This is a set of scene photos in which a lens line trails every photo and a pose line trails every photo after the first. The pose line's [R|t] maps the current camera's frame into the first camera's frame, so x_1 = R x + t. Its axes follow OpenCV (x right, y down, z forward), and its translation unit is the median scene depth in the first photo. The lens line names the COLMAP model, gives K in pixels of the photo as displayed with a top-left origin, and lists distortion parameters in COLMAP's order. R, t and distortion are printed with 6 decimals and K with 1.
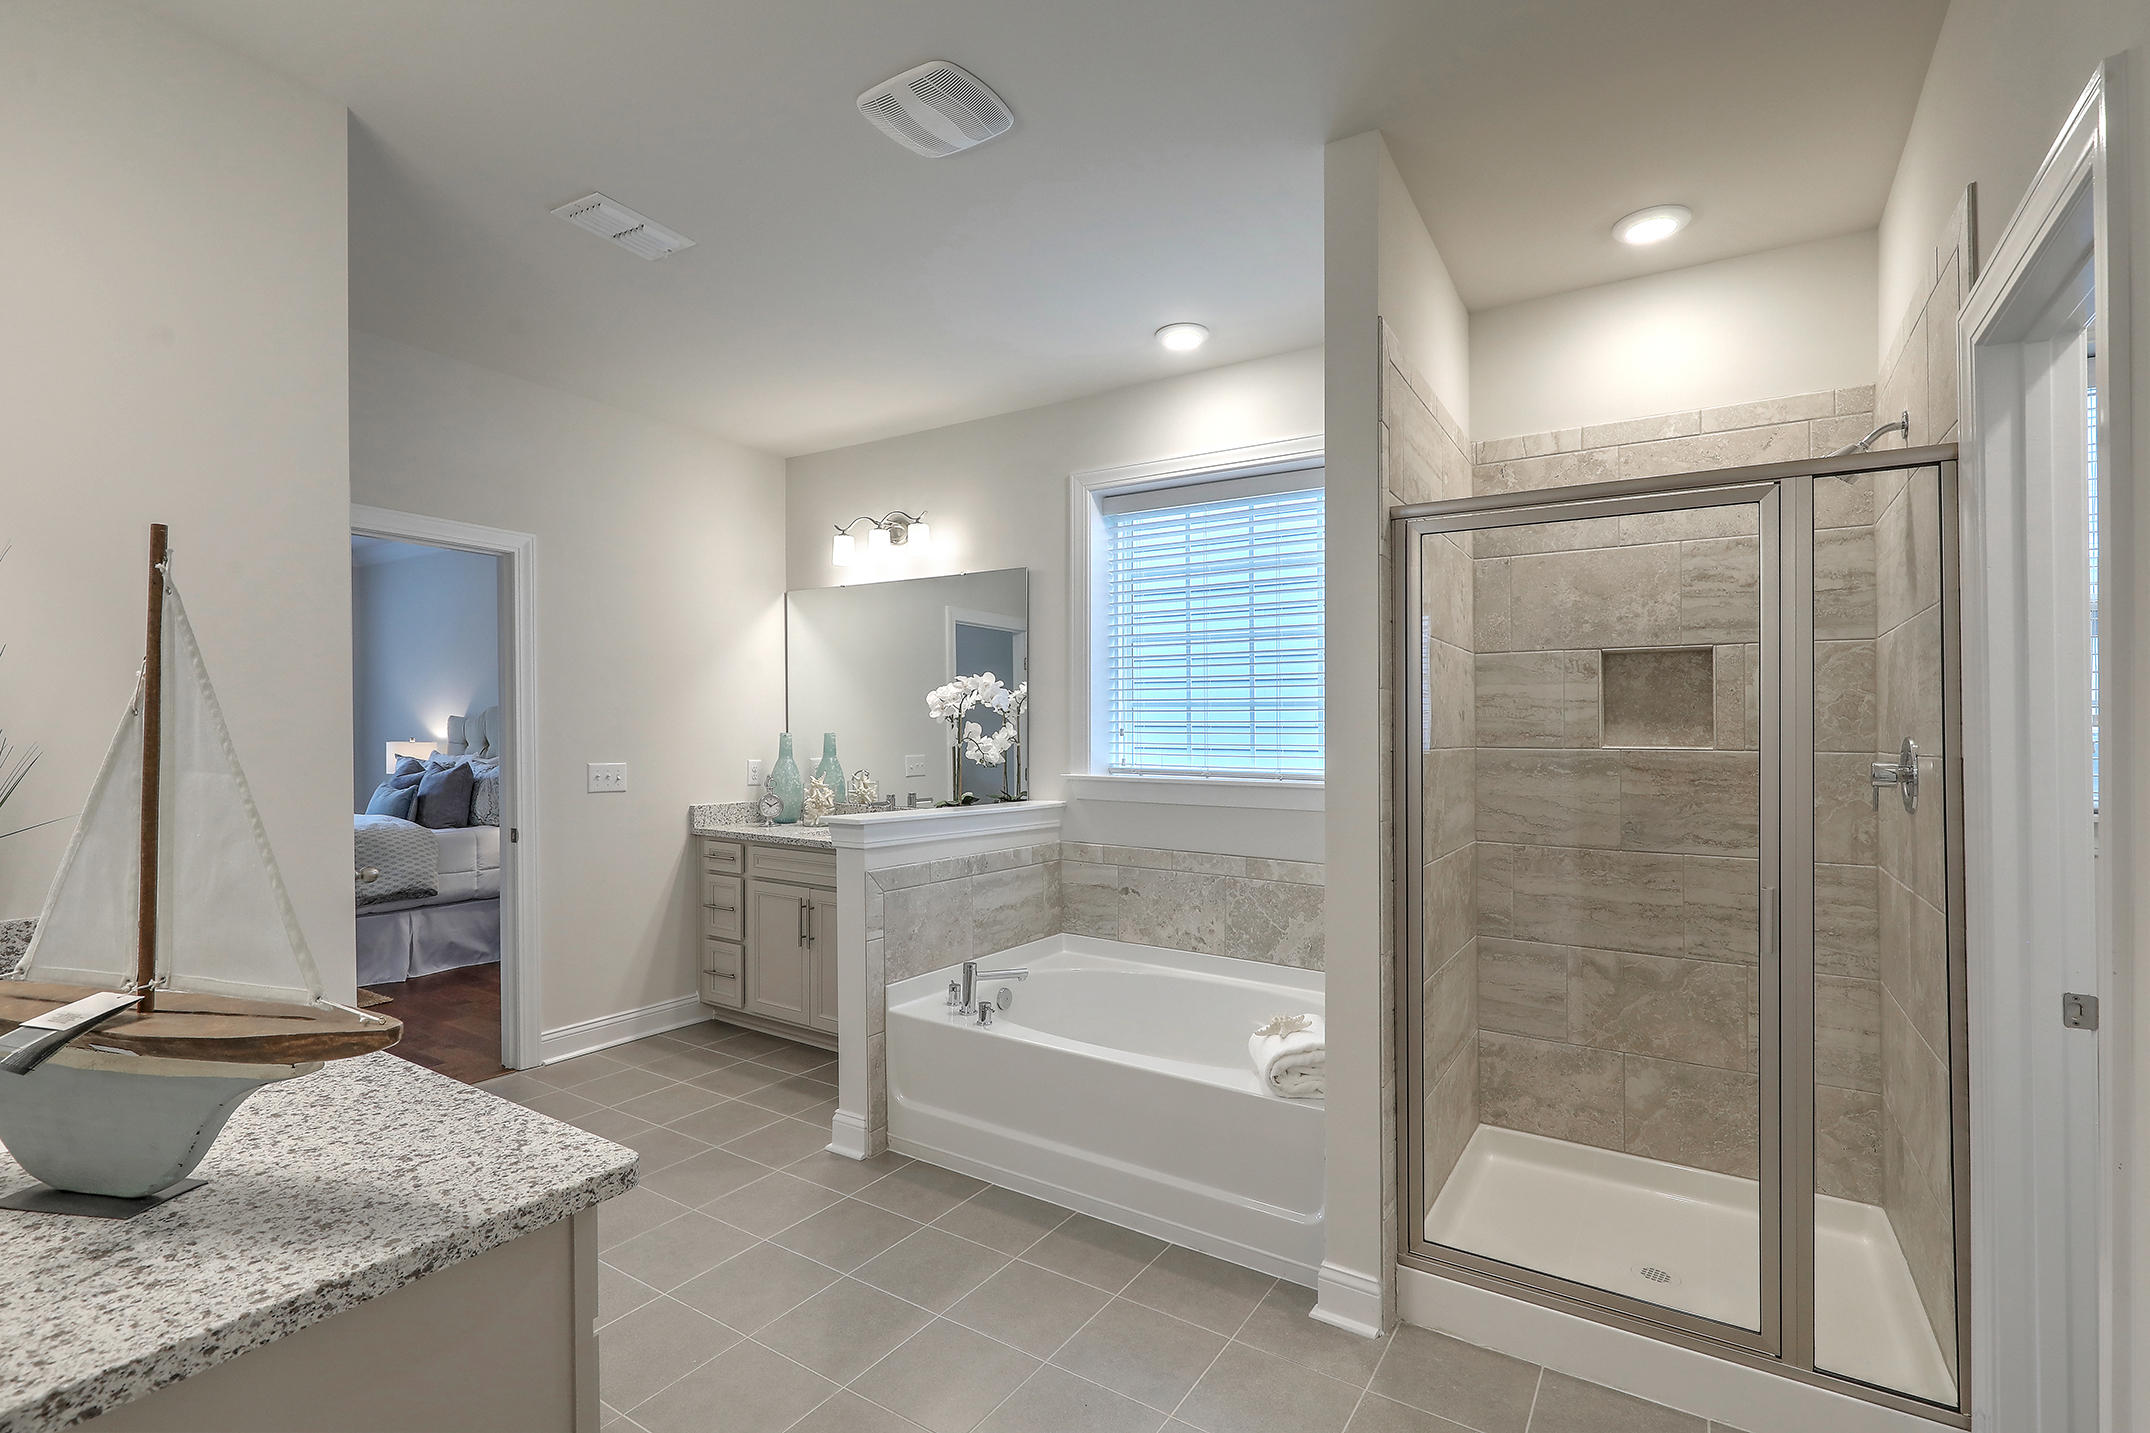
lens RADIAL K [[983.3, 0, 1084.9], [0, 983.3, 716.7], [0, 0, 1]] dist [-0.001178, 0.000501]
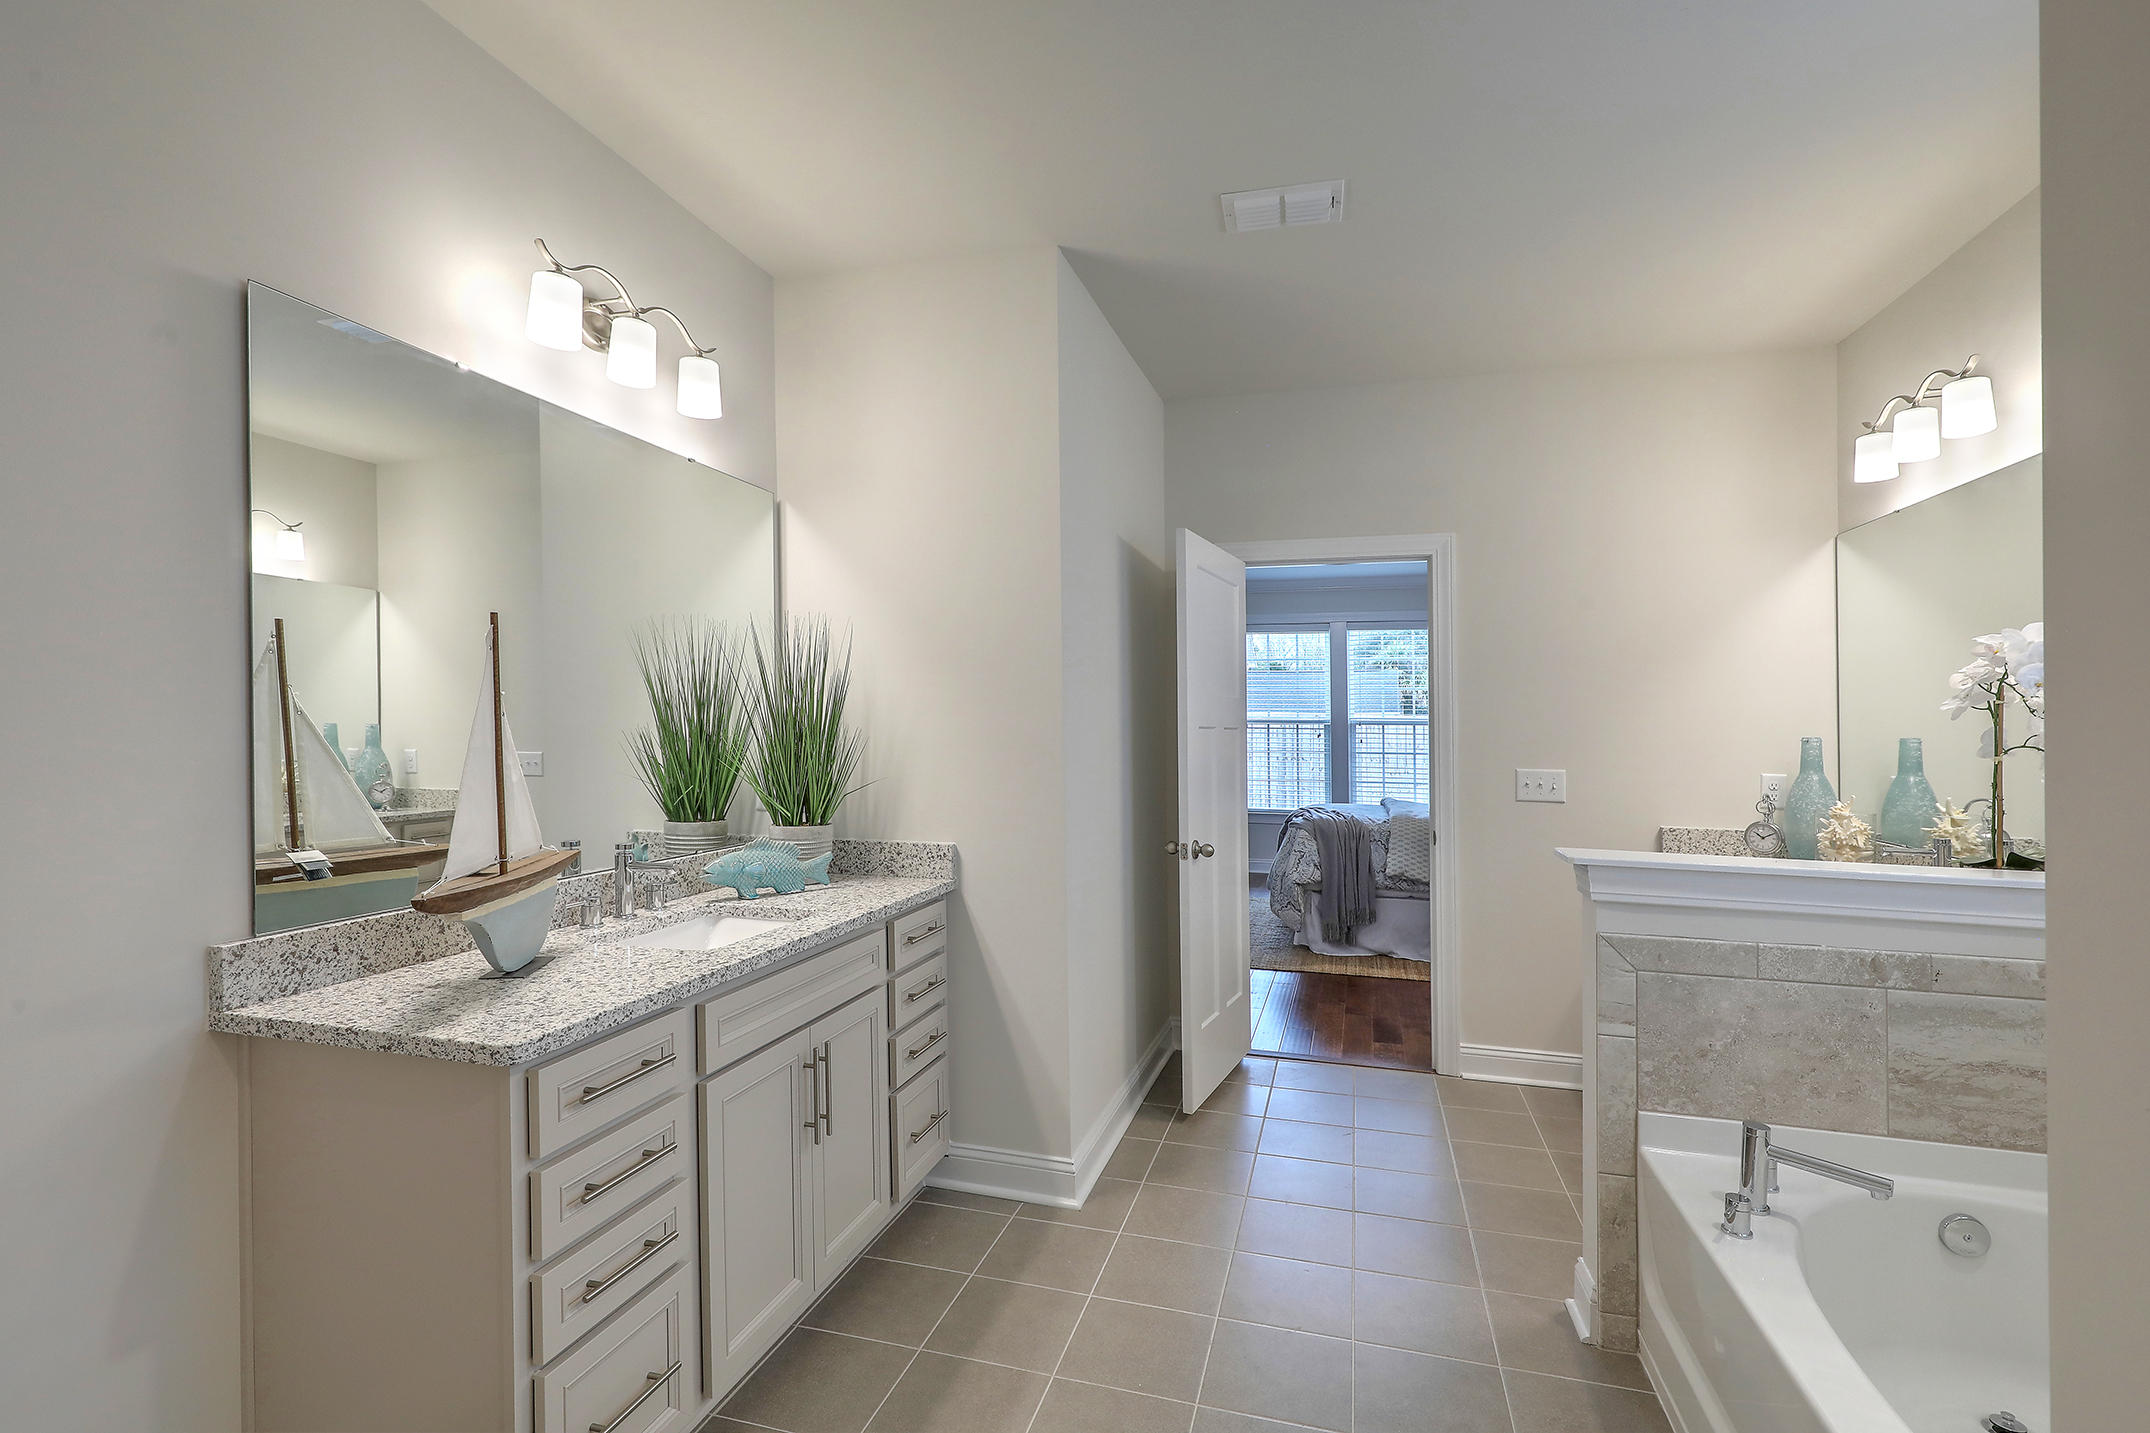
lens RADIAL K [[983.3, 0, 1068.7], [0, 983.3, 728.3], [0, 0, 1]] dist [-0.001178, 0.000501]
pose [[0.286336, -0.002902, -0.958125, 0.290229], [0.006944, 0.999975, -0.000953, 0.009072], [0.958104, -0.006381, 0.286349, 0.383415]]
